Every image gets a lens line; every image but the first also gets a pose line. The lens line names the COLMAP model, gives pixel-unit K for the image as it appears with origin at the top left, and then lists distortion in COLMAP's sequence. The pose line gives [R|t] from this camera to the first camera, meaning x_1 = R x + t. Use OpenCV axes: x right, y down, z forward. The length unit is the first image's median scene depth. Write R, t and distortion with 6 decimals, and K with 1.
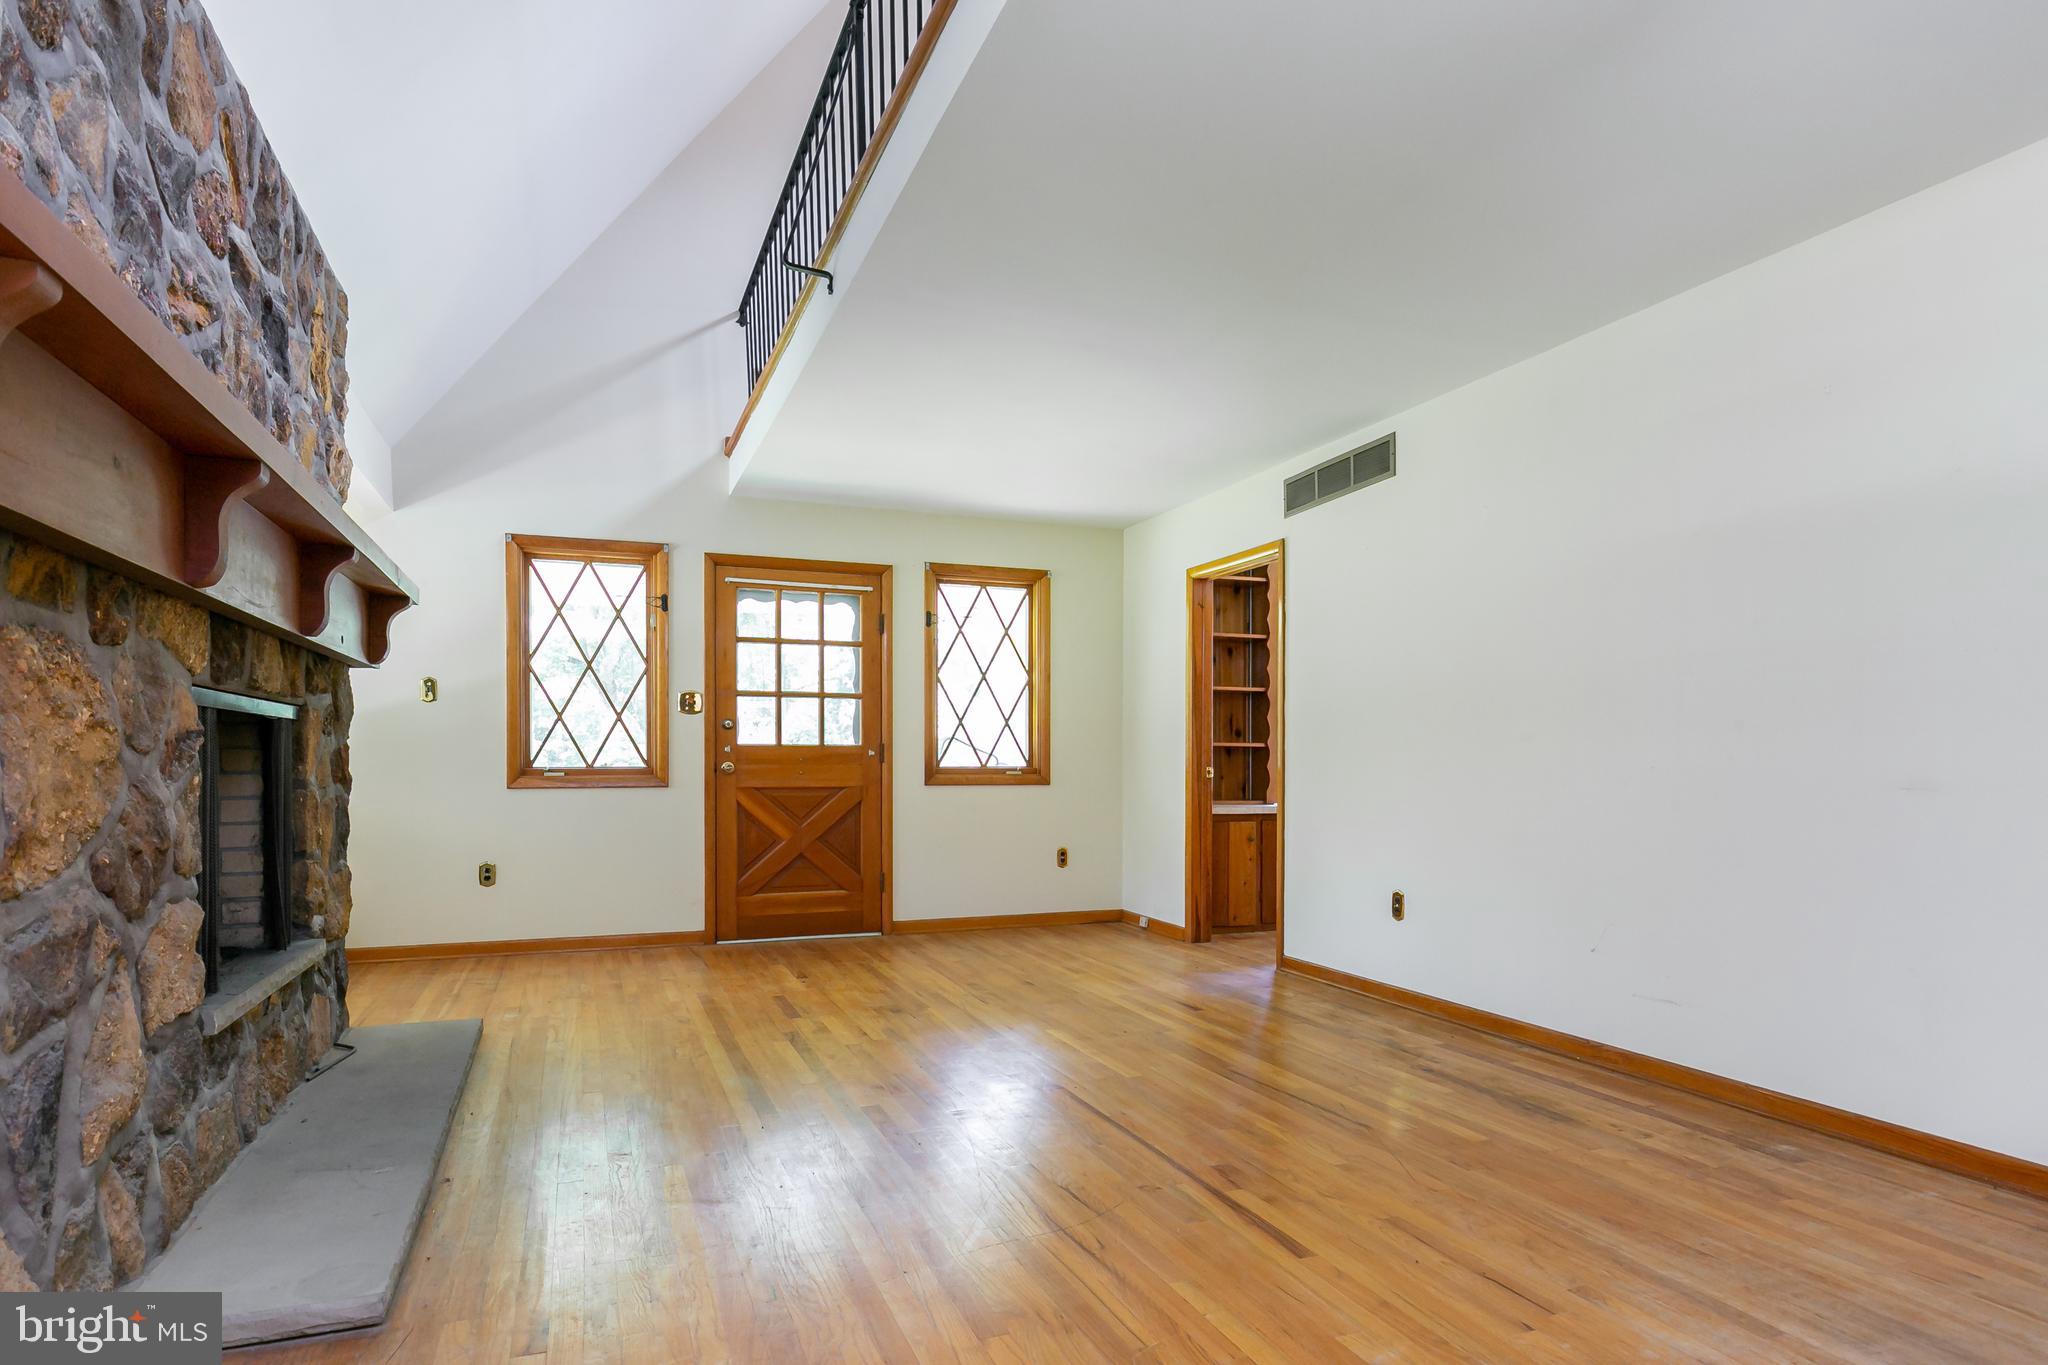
lens RADIAL K [[1151.8, 0, 1027.5], [0, 1151.8, 781.0], [0, 0, 1]] dist [0.001929, 0.001673]
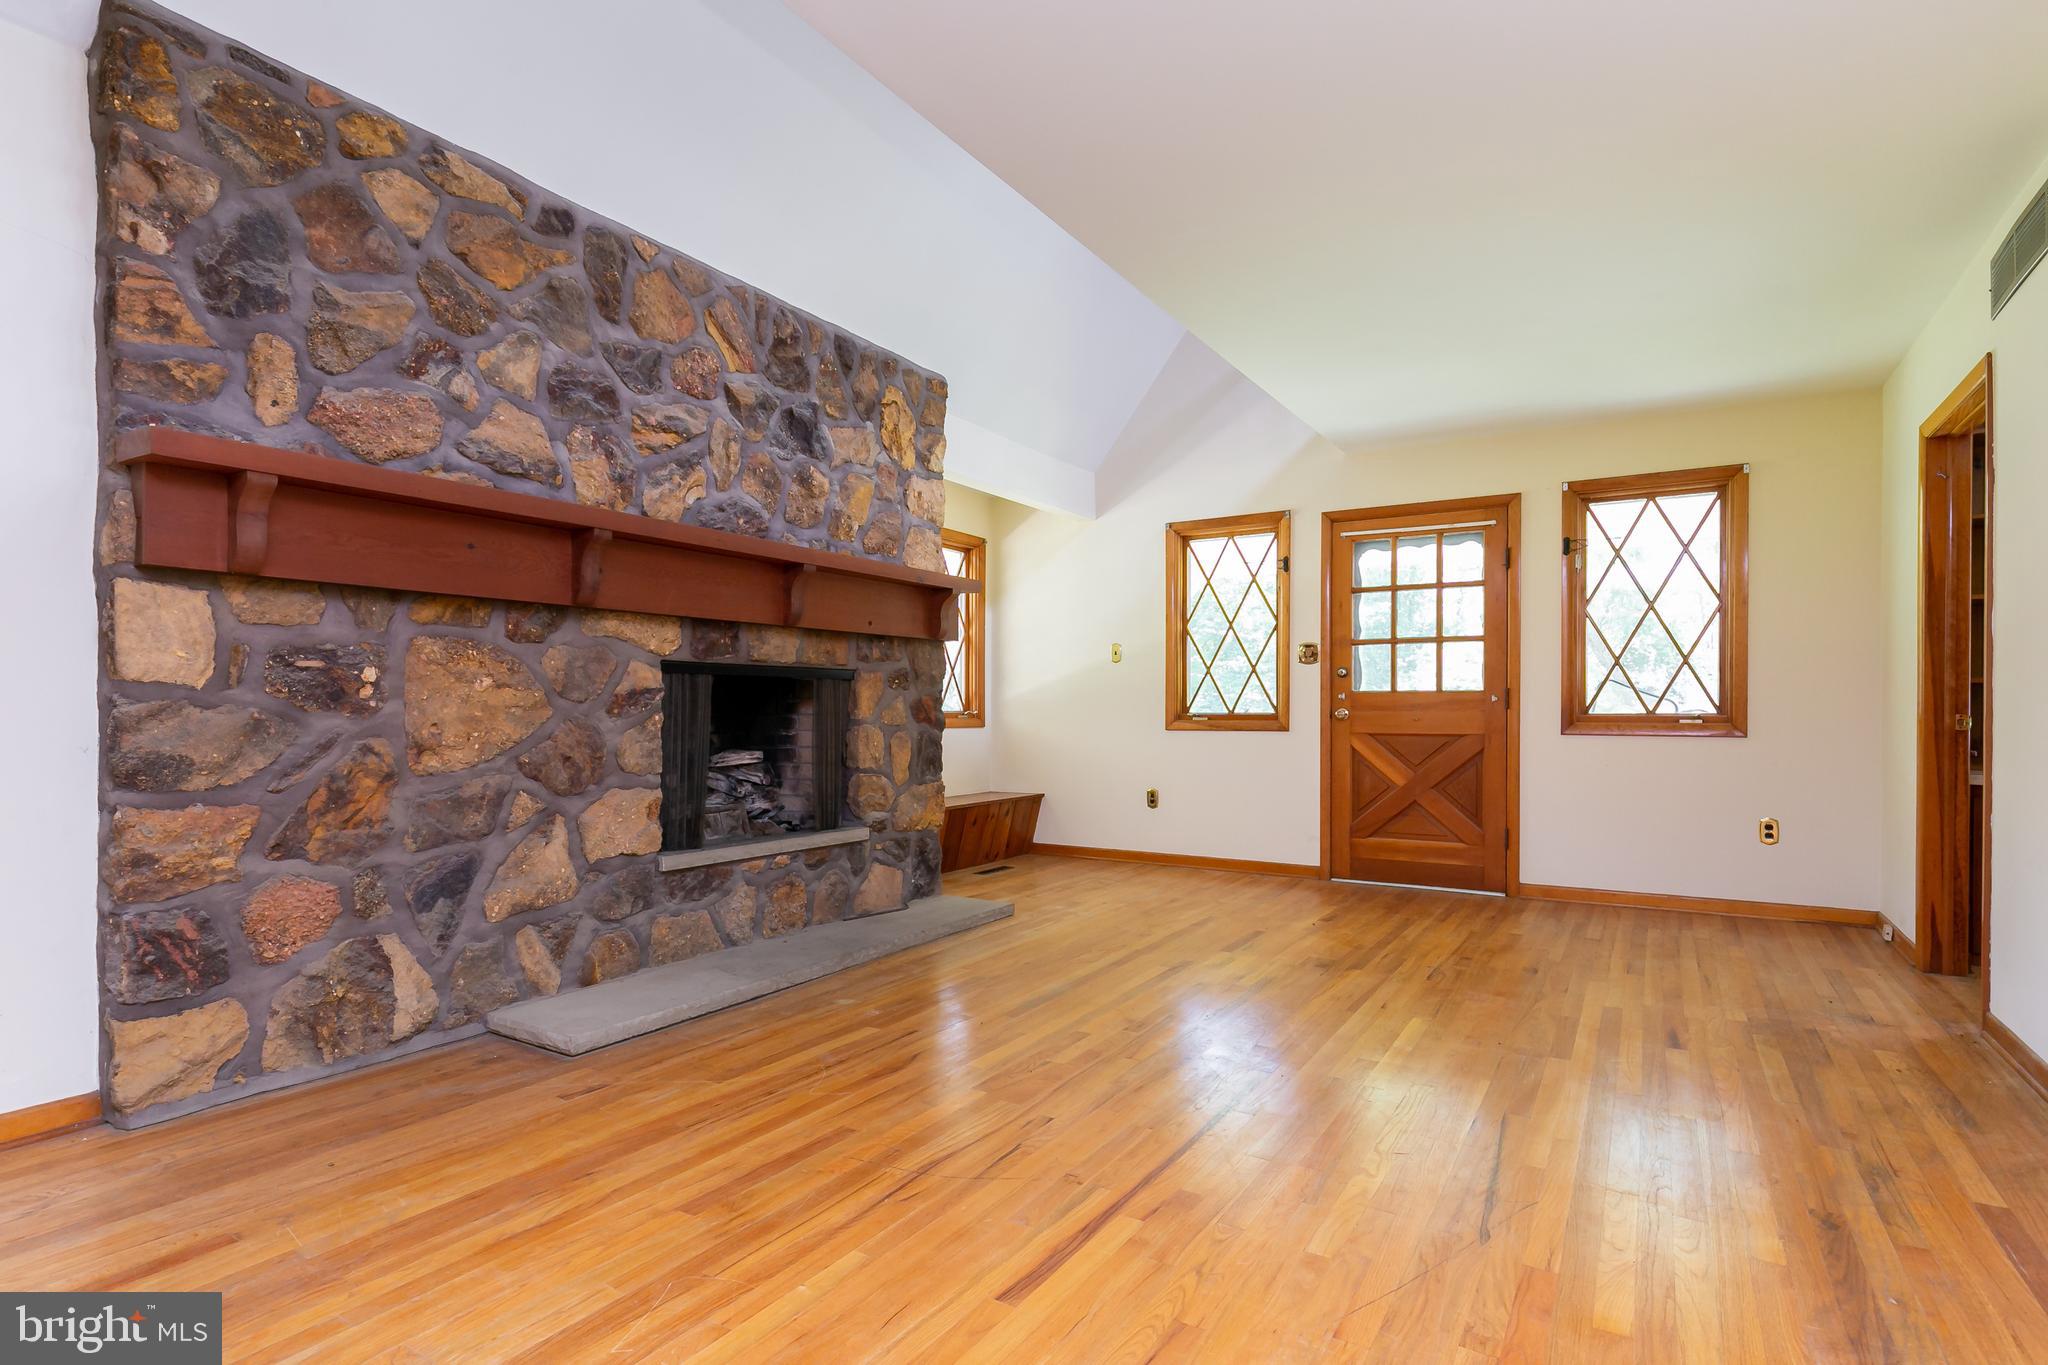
lens RADIAL K [[1034.9, 0, 1022.3], [0, 1034.9, 708.4], [0, 0, 1]] dist [0.001219, 0.000602]
pose [[0.597381, 0.000008, -0.801958, 0.322219], [-0.008403, 0.999945, -0.006250, -0.008184], [0.801914, 0.010472, 0.597348, 0.202749]]
